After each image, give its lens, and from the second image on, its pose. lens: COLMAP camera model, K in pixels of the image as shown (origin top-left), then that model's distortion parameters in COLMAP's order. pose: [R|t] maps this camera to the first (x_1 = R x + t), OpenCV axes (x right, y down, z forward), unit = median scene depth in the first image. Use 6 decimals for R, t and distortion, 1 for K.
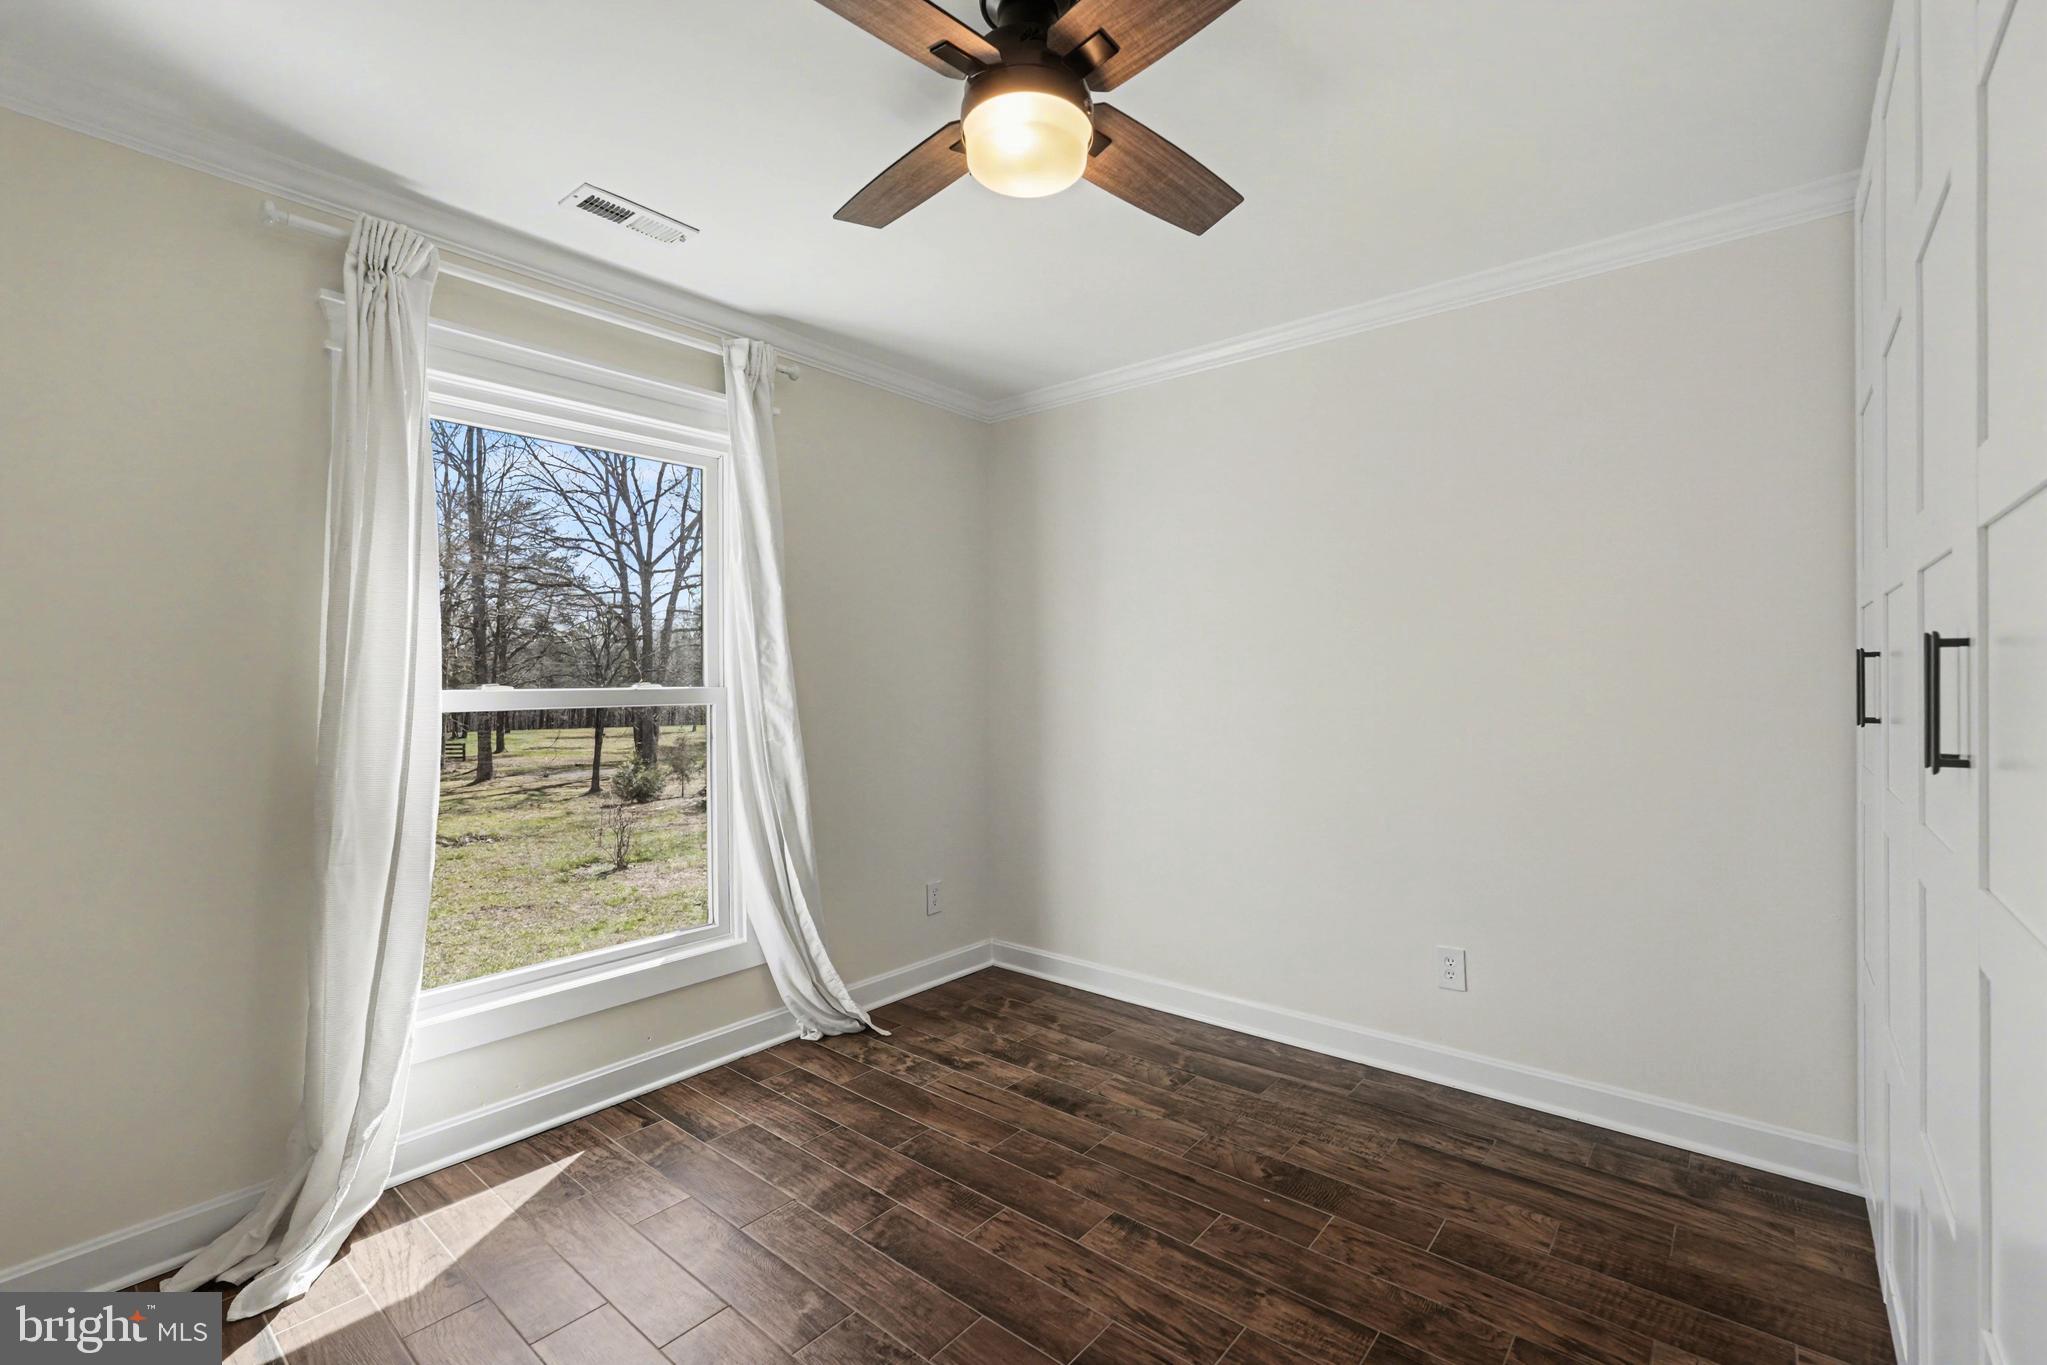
lens RADIAL K [[900.1, 0, 1022.3], [0, 900.1, 688.6], [0, 0, 1]] dist [-0.002236, 0.000604]
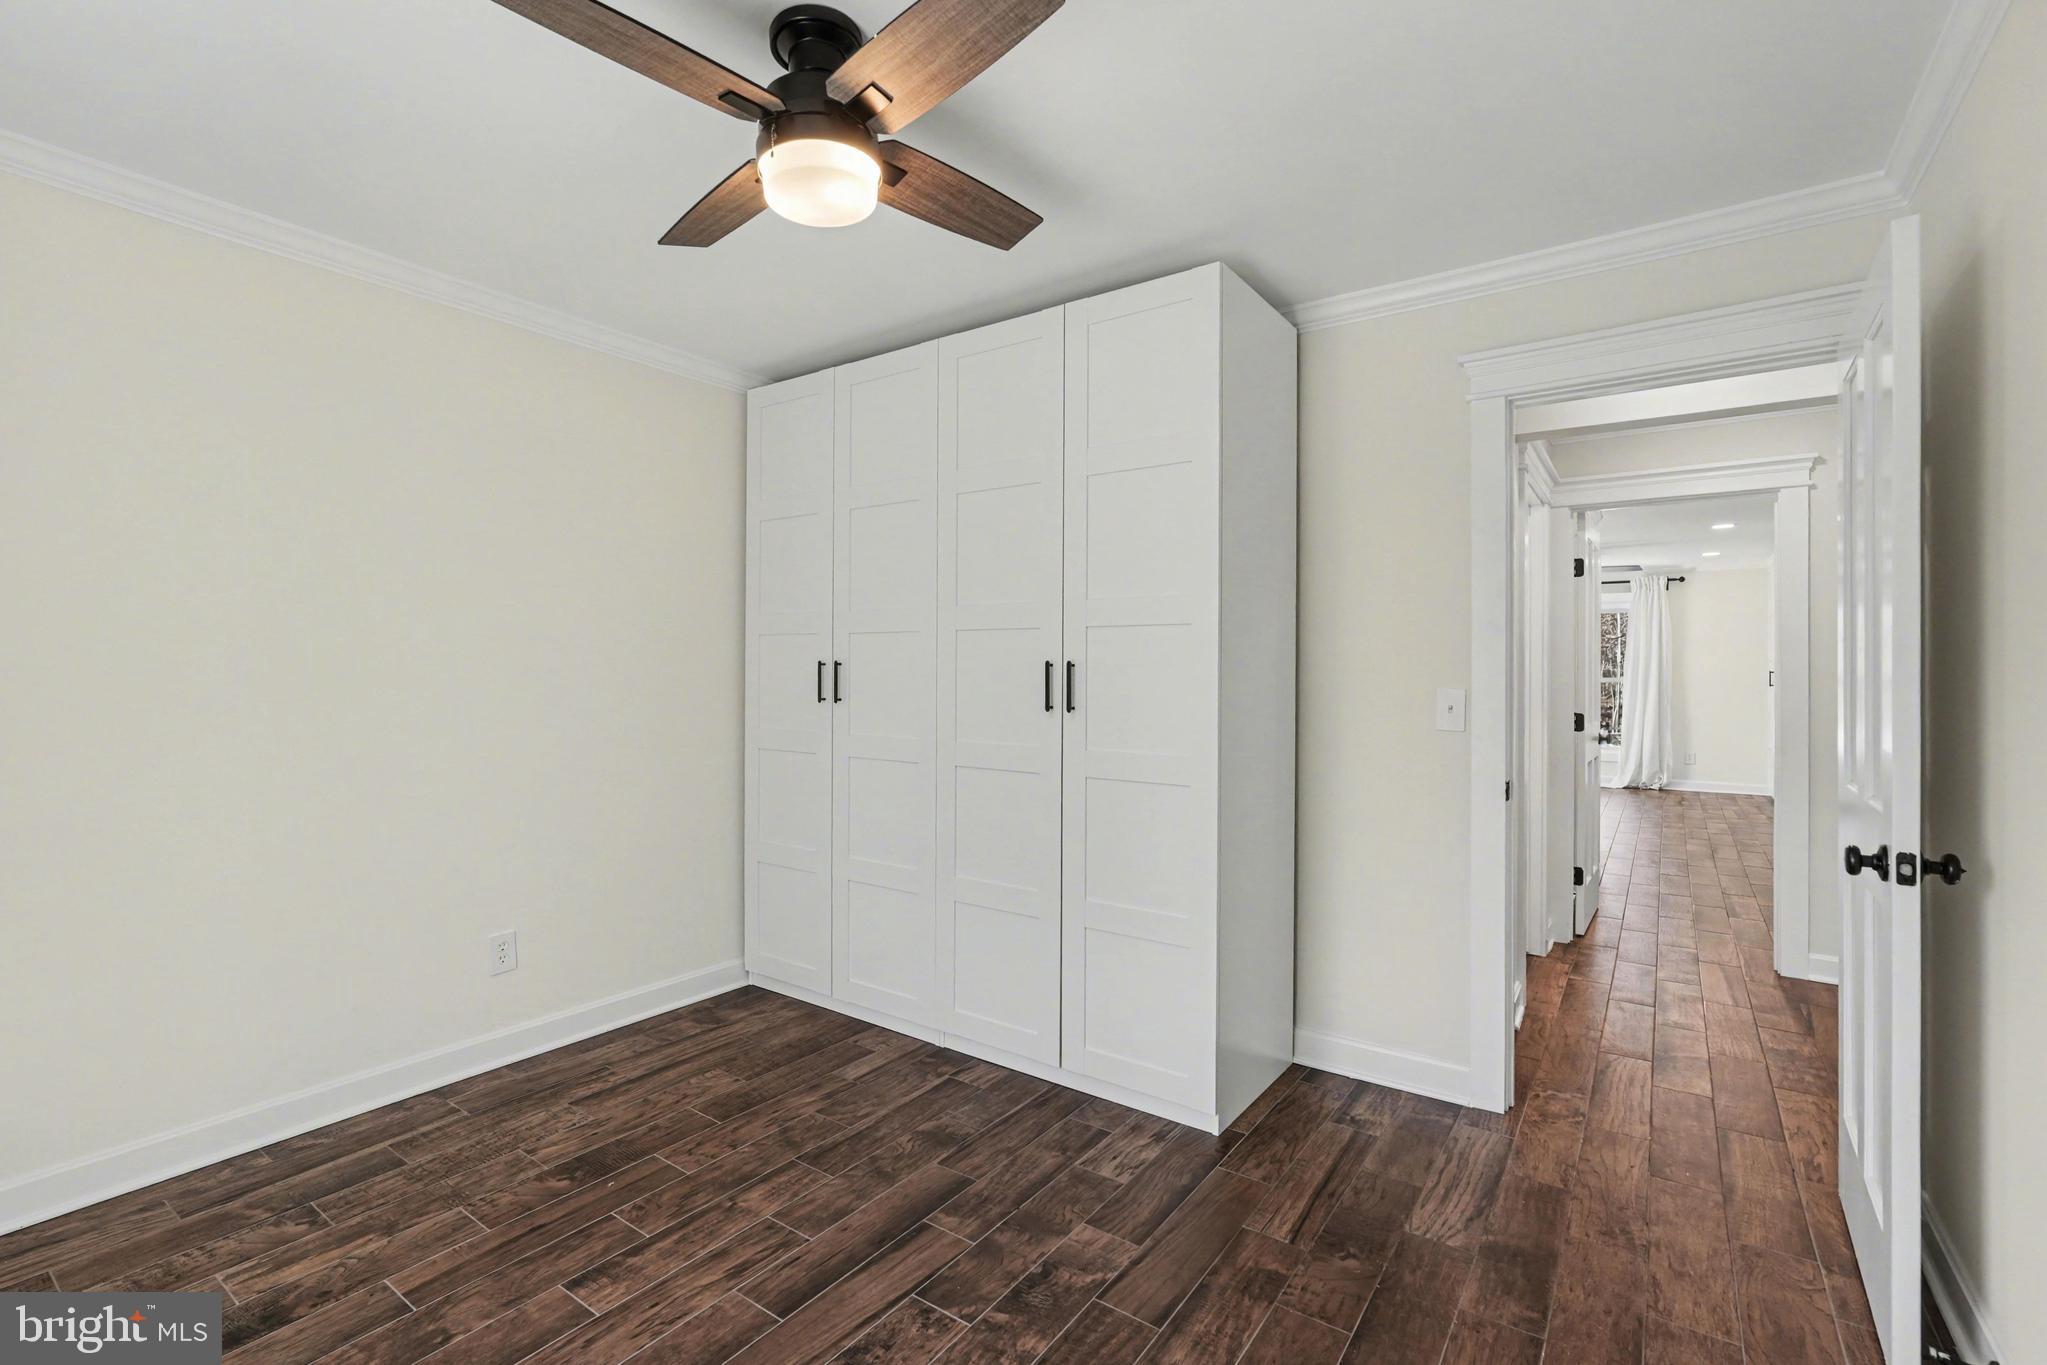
lens RADIAL K [[900.1, 0, 1020.6], [0, 900.1, 673.4], [0, 0, 1]] dist [-0.002236, 0.000604]
pose [[-0.071244, 0.006401, 0.997438, -0.765482], [0.003760, 0.999974, -0.006149, -0.012614], [-0.997452, 0.003312, -0.071266, 0.571456]]
